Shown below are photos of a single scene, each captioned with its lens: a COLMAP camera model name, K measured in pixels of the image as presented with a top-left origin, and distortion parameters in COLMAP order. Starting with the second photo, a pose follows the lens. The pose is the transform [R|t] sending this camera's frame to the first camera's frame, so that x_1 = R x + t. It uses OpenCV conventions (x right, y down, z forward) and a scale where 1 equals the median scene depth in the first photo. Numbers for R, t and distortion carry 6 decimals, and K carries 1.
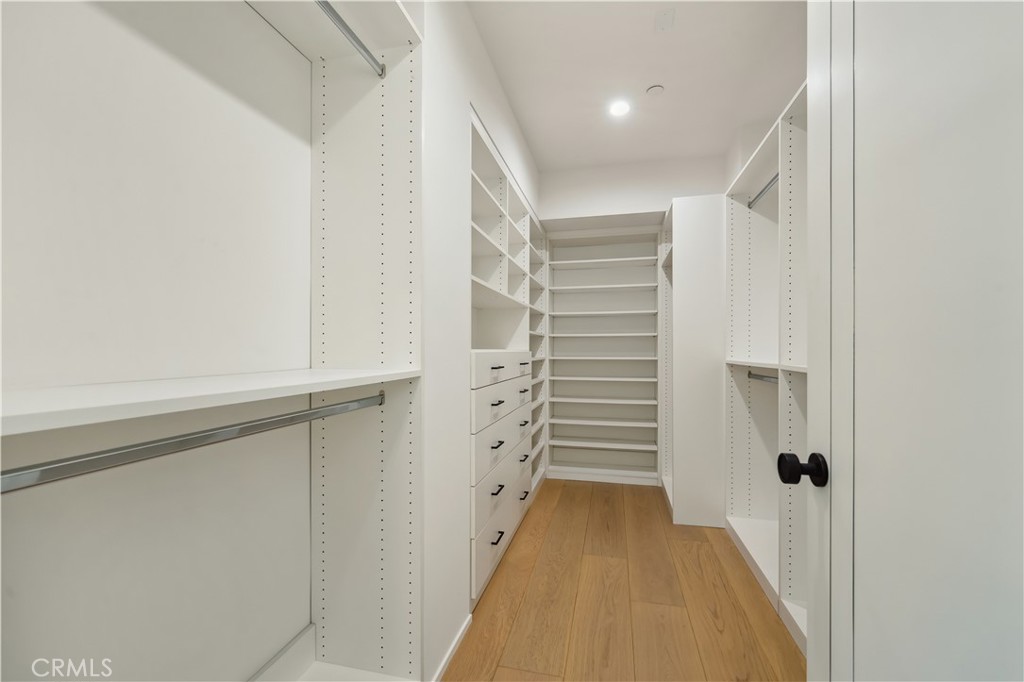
lens RADIAL K [[412.2, 0, 512.5], [0, 412.2, 346.4], [0, 0, 1]] dist [-0.006430, -0.002277]
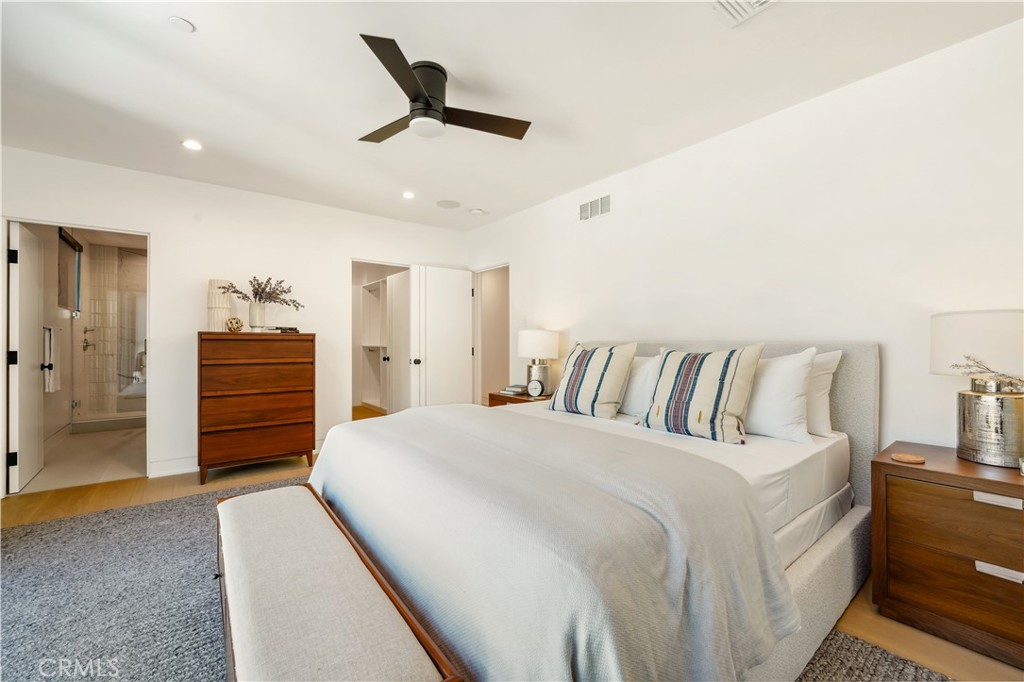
lens RADIAL K [[412.2, 0, 515.4], [0, 412.2, 340.6], [0, 0, 1]] dist [-0.006430, -0.002277]
pose [[0.614396, 0.001781, 0.788995, -0.895578], [0.004222, 0.999976, -0.005545, 0.023428], [-0.788986, 0.006738, 0.614374, -1.303372]]
